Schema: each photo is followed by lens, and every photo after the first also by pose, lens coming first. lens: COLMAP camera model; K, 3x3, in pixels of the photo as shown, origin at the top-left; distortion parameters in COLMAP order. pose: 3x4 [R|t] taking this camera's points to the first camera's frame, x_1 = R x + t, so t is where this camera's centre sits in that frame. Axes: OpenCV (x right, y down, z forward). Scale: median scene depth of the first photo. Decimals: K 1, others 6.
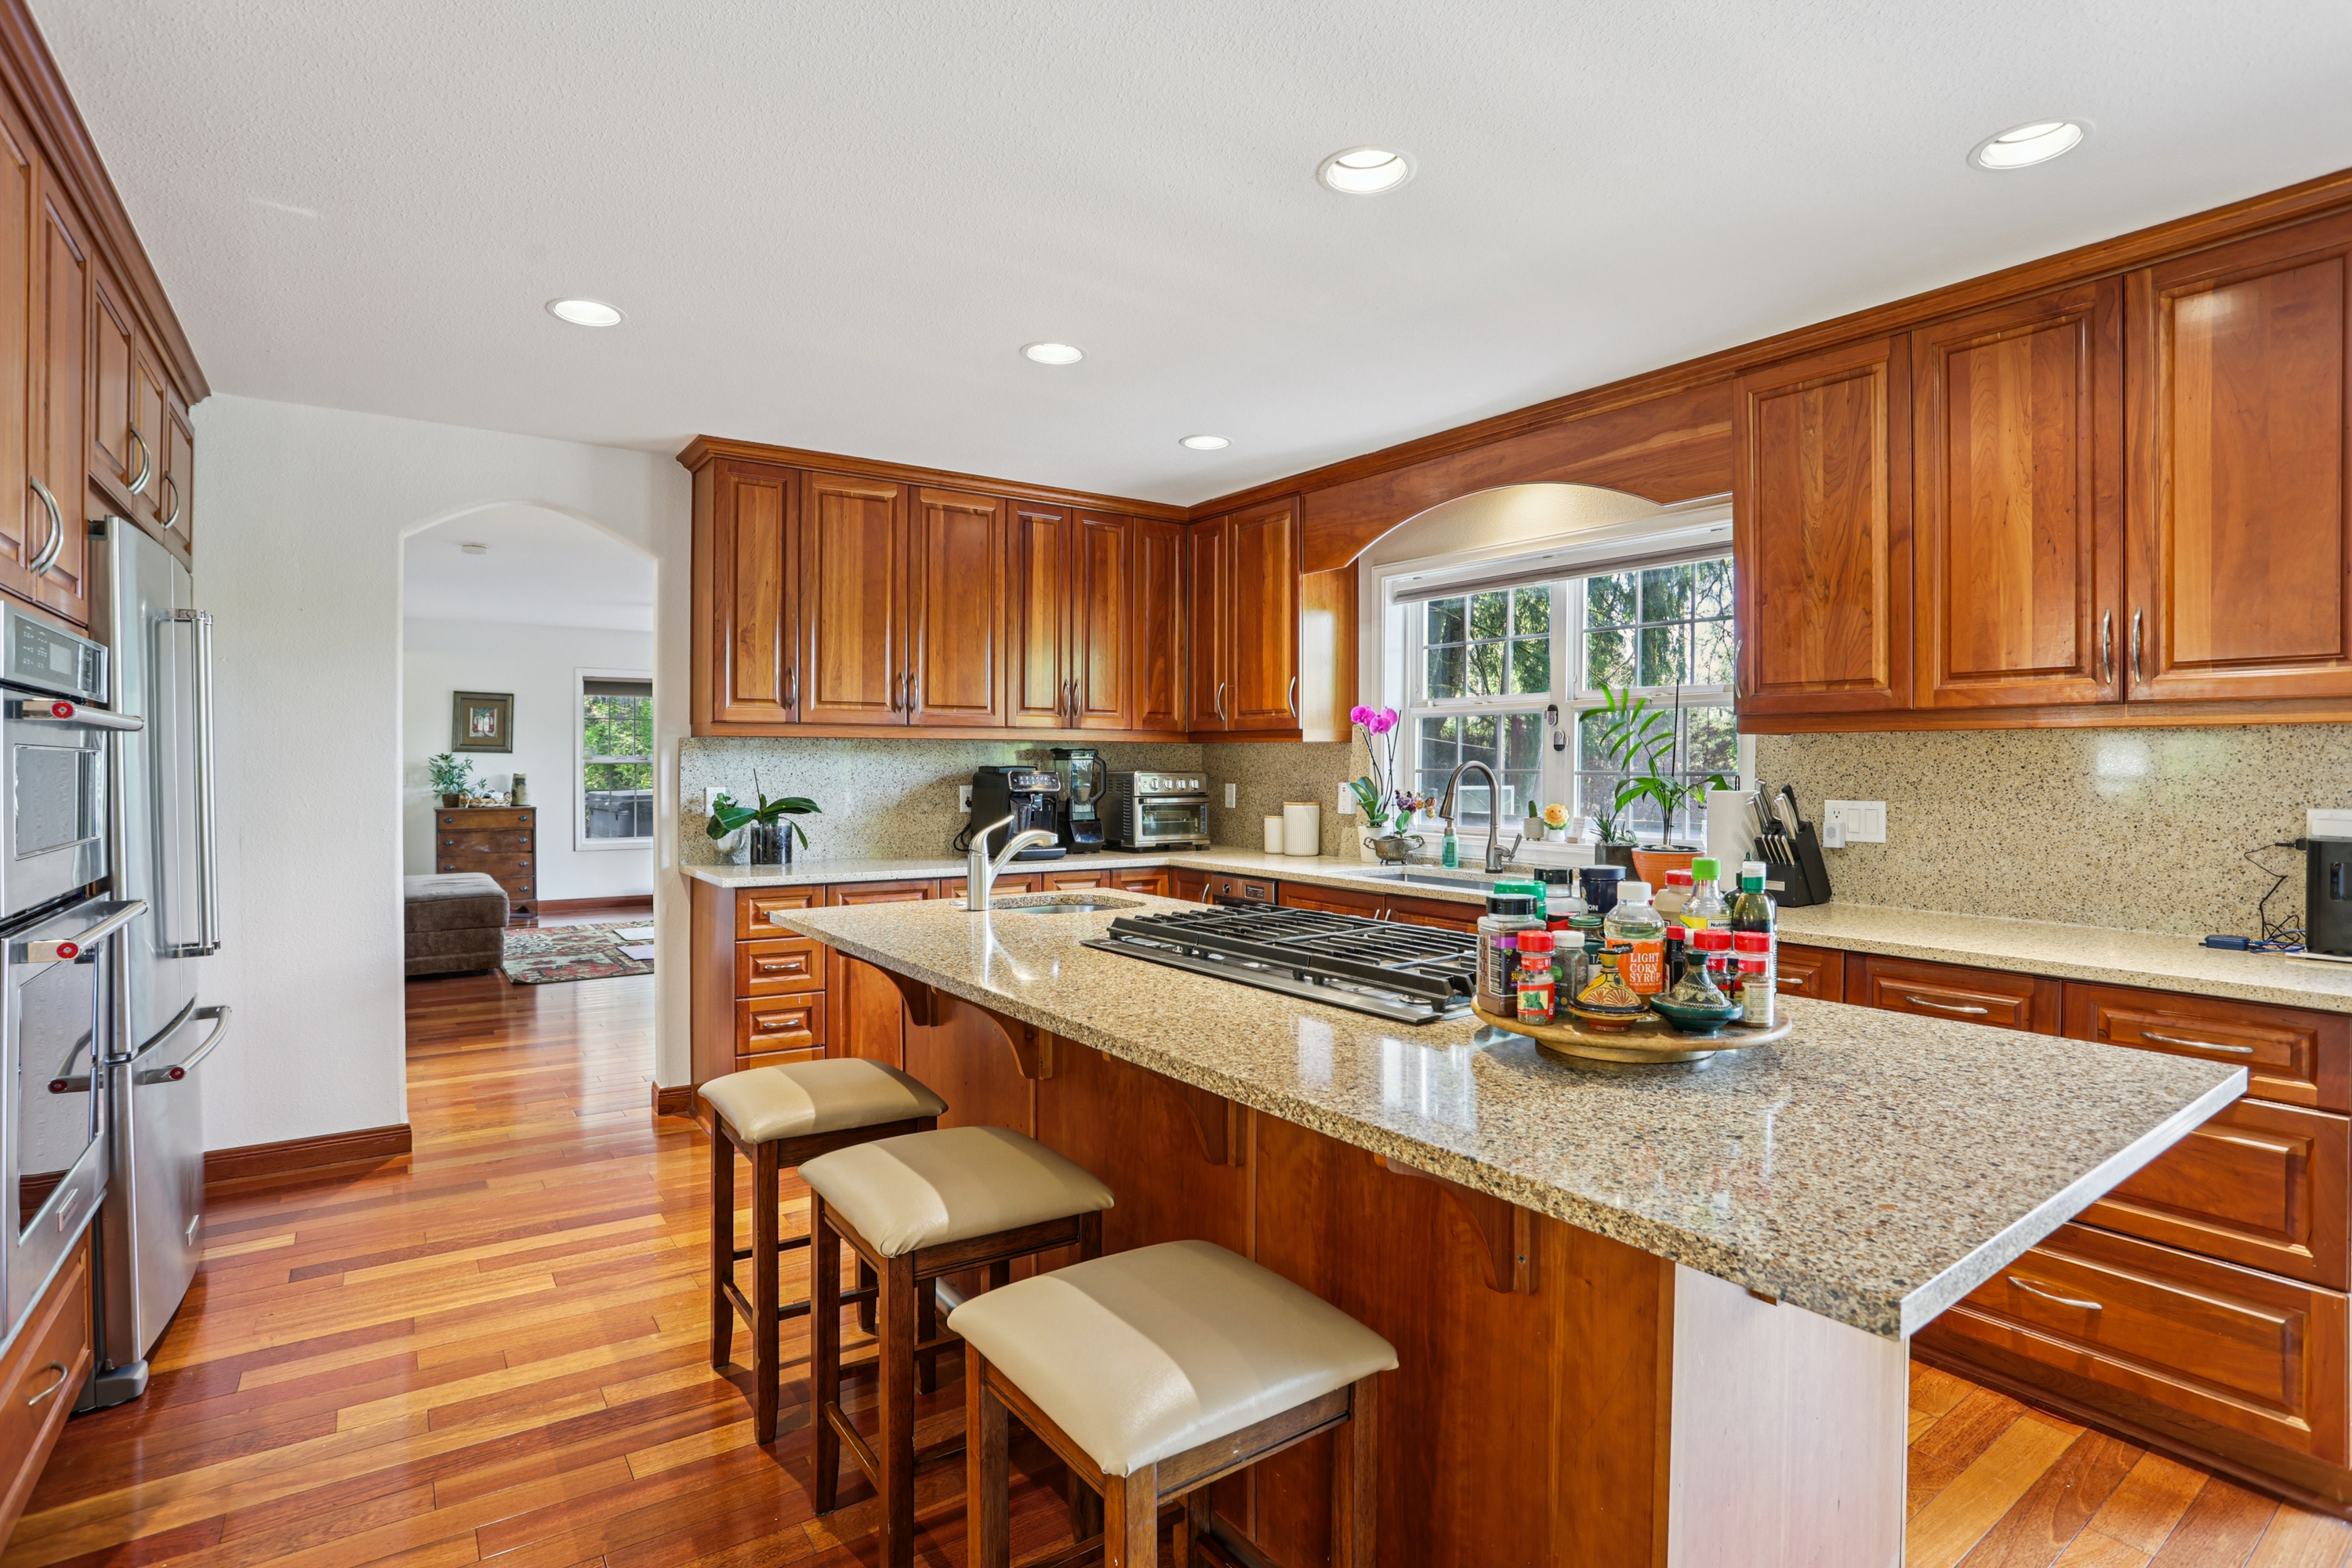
lens RADIAL K [[1148.0, 0, 1193.7], [0, 1148.0, 771.8], [0, 0, 1]] dist [-0.026772, 0.008121]
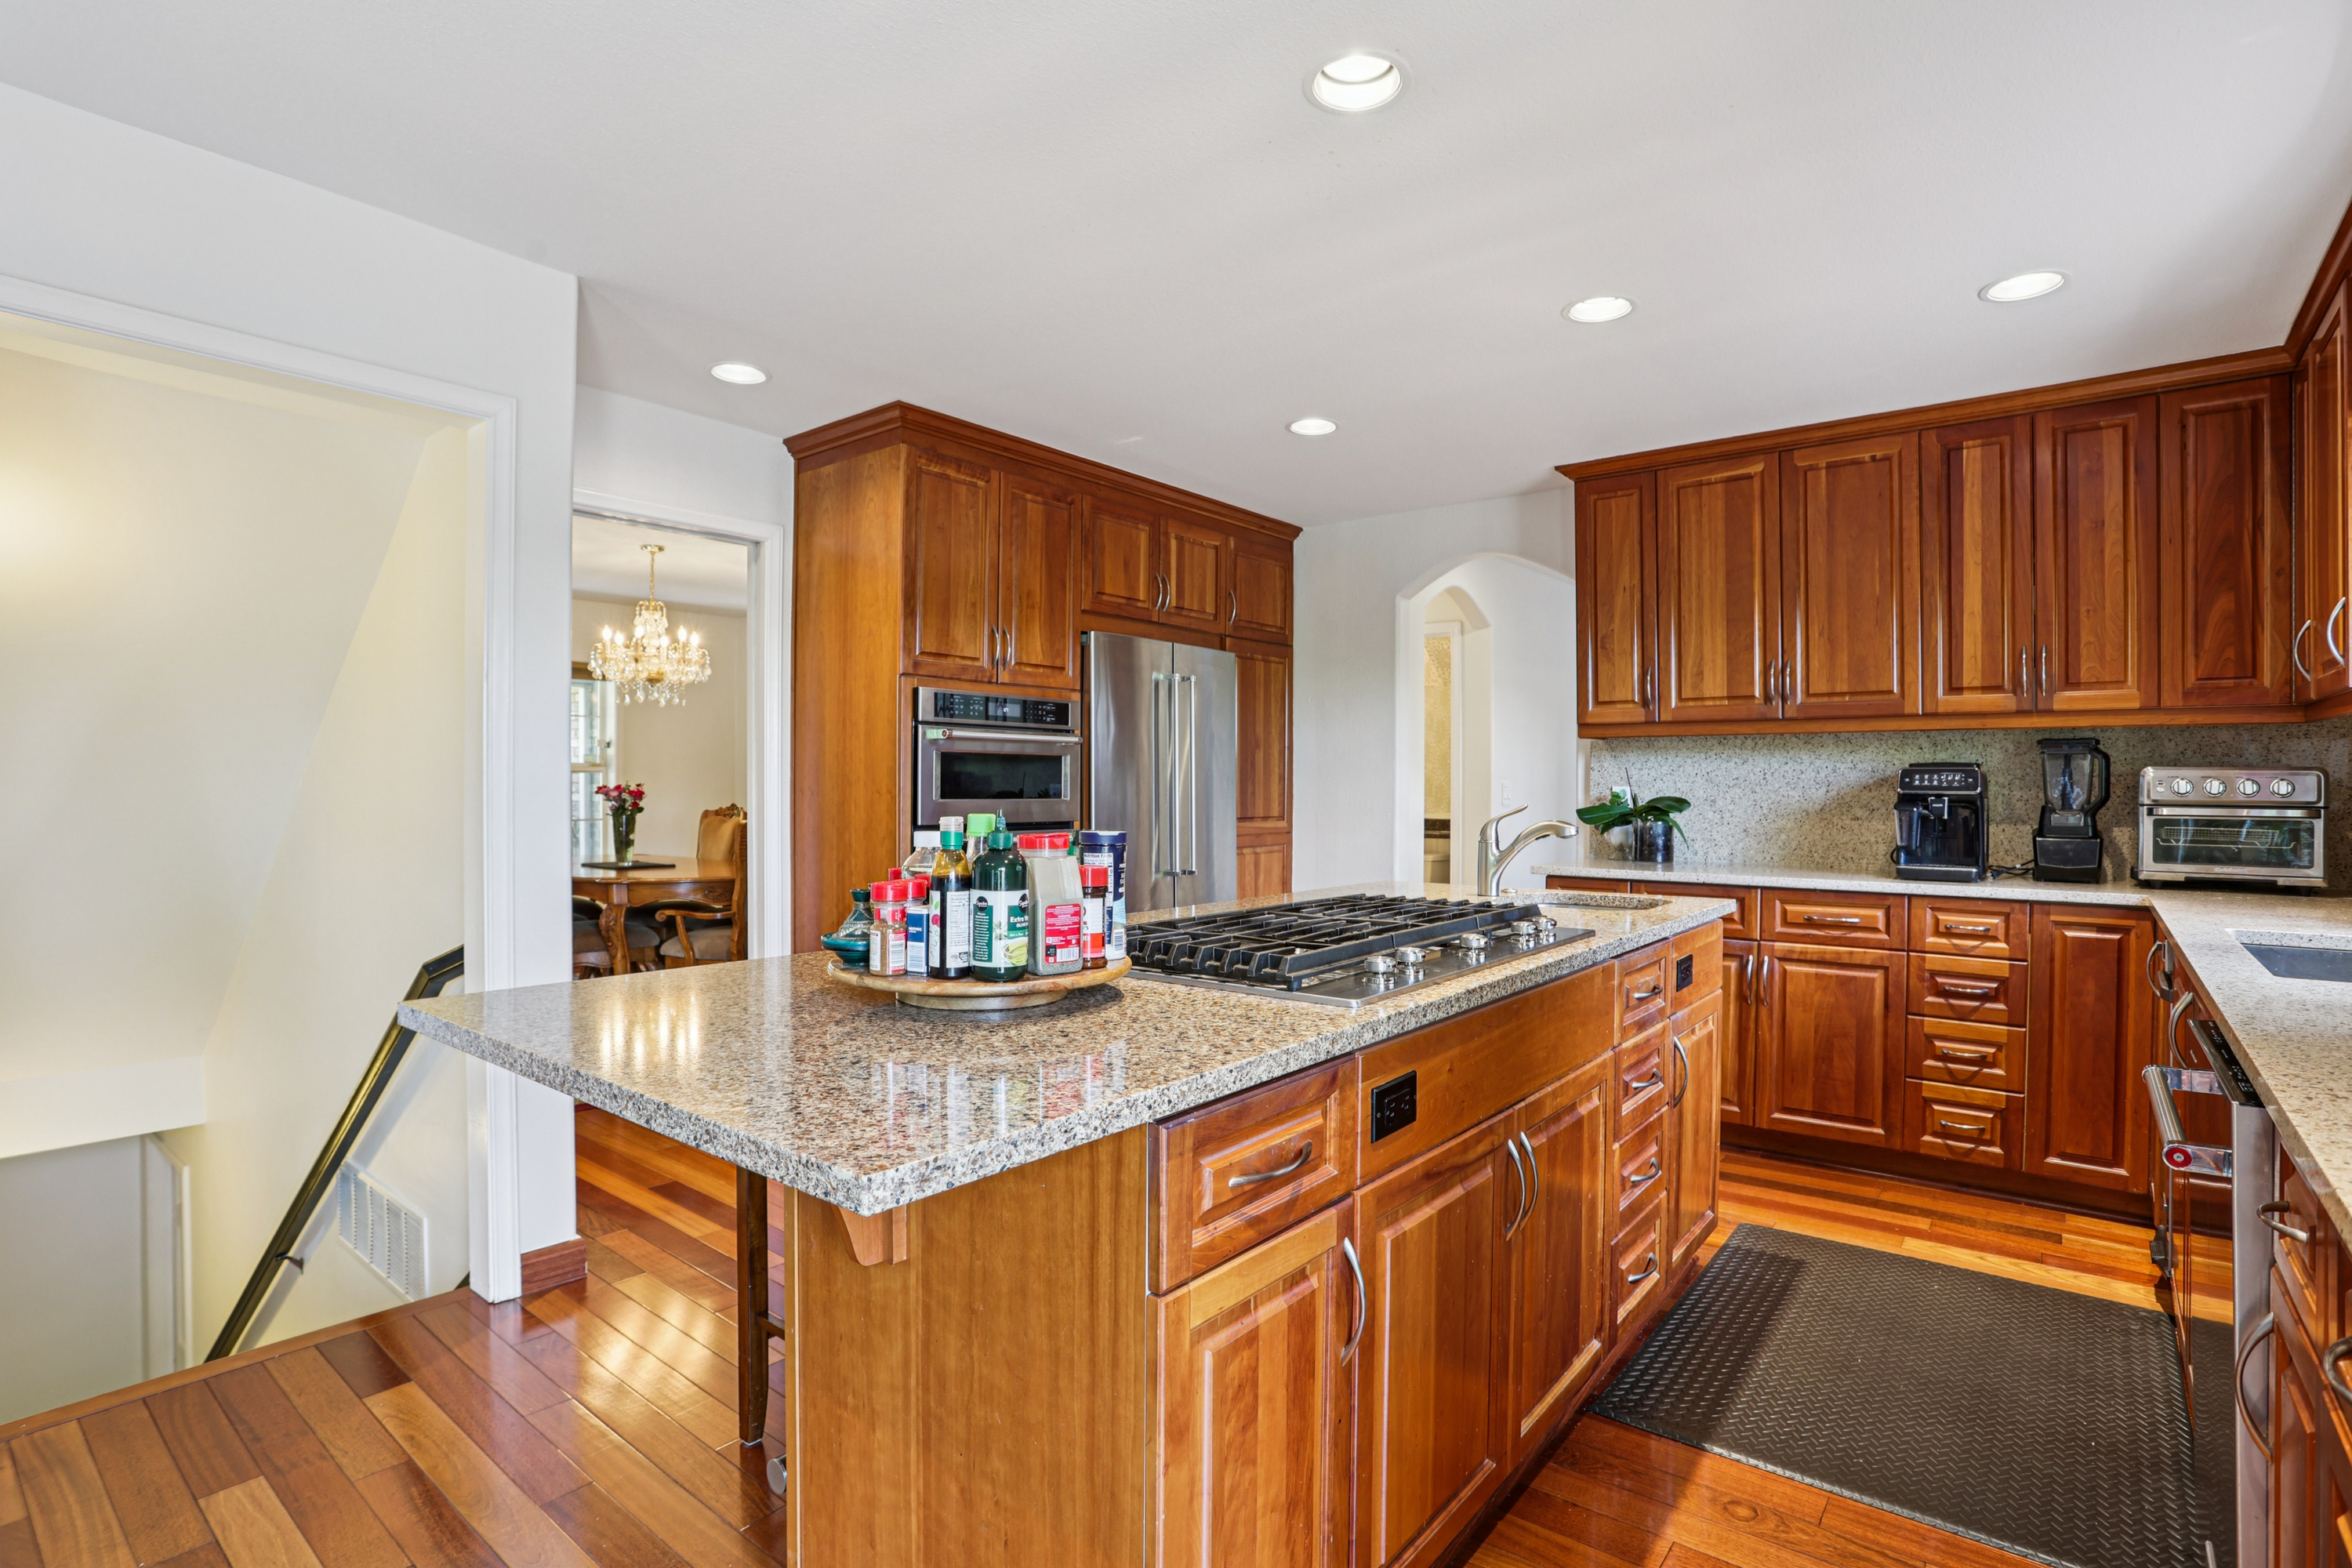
lens RADIAL K [[1148.0, 0, 1184.8], [0, 1148.0, 779.4], [0, 0, 1]] dist [-0.026772, 0.008121]
pose [[0.283586, -0.004683, -0.958935, 0.486194], [-0.012769, 0.999881, -0.008659, 0.021696], [0.958862, 0.014700, 0.283492, 0.303701]]
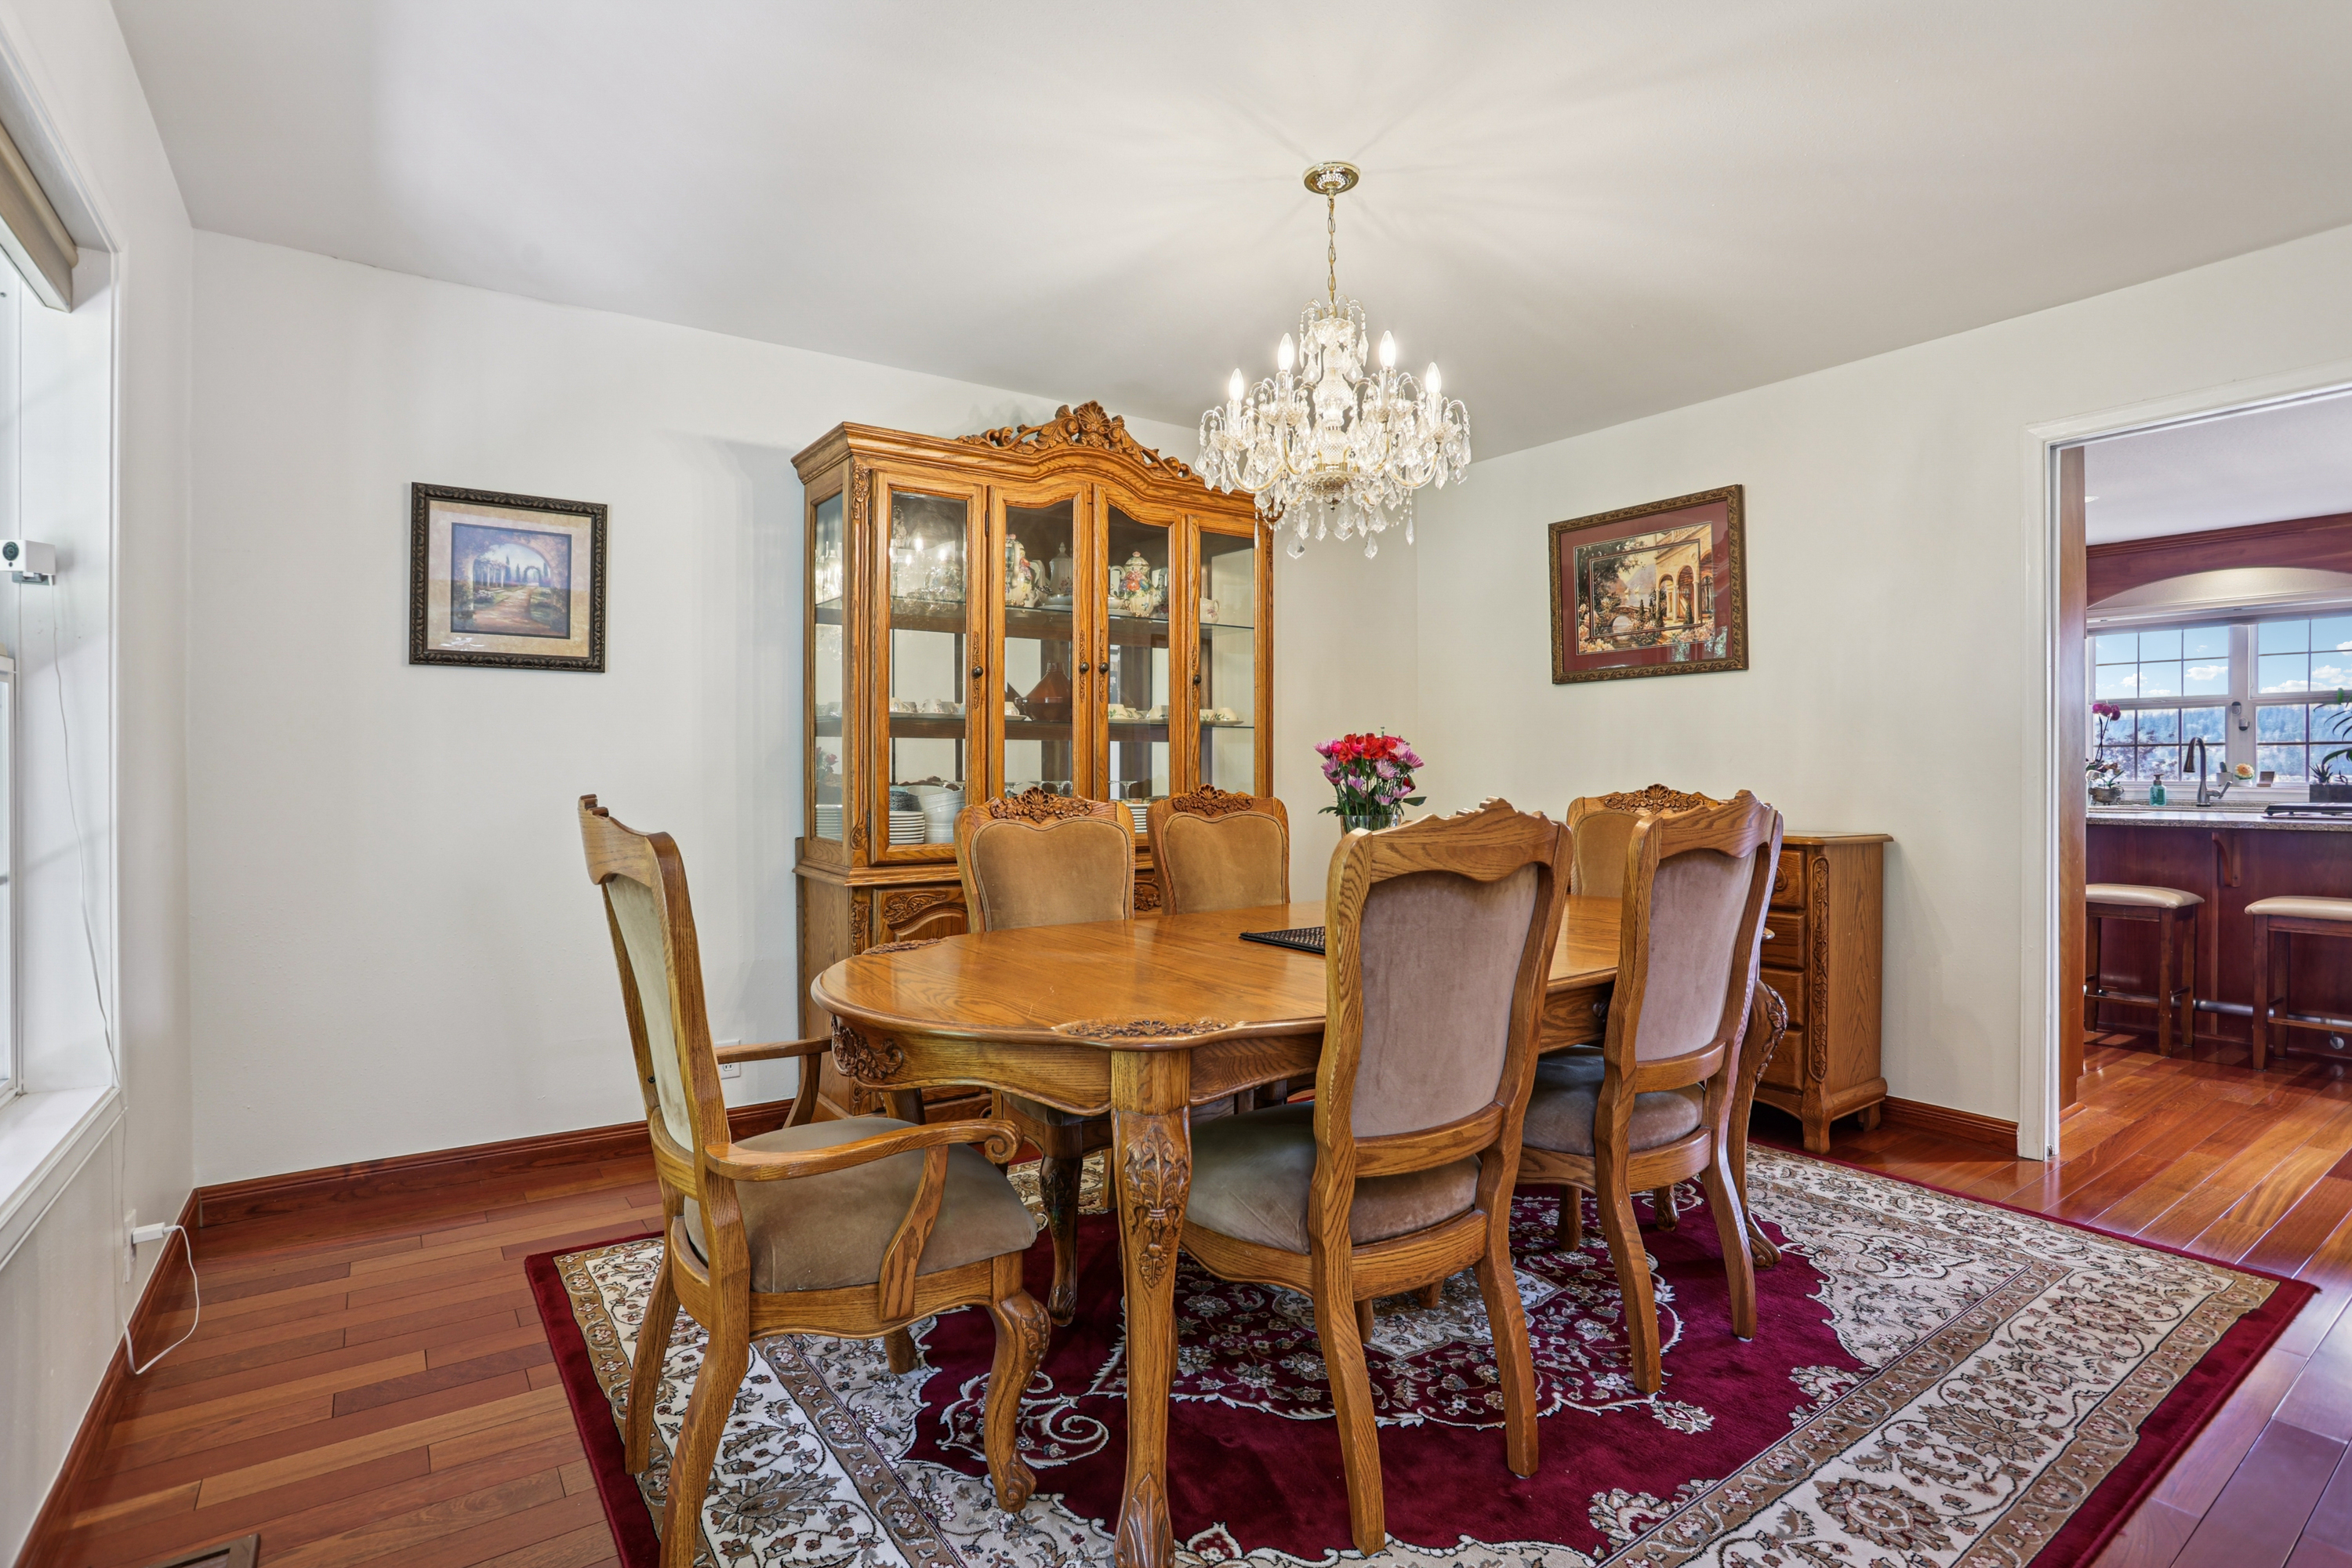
lens RADIAL K [[1148.0, 0, 1172.3], [0, 1148.0, 776.2], [0, 0, 1]] dist [-0.026772, 0.008121]
pose [[0.999970, -0.004944, -0.005980, -1.191836], [0.004904, 0.999966, -0.006572, 0.049445], [0.006012, 0.006543, 0.999961, -0.594231]]
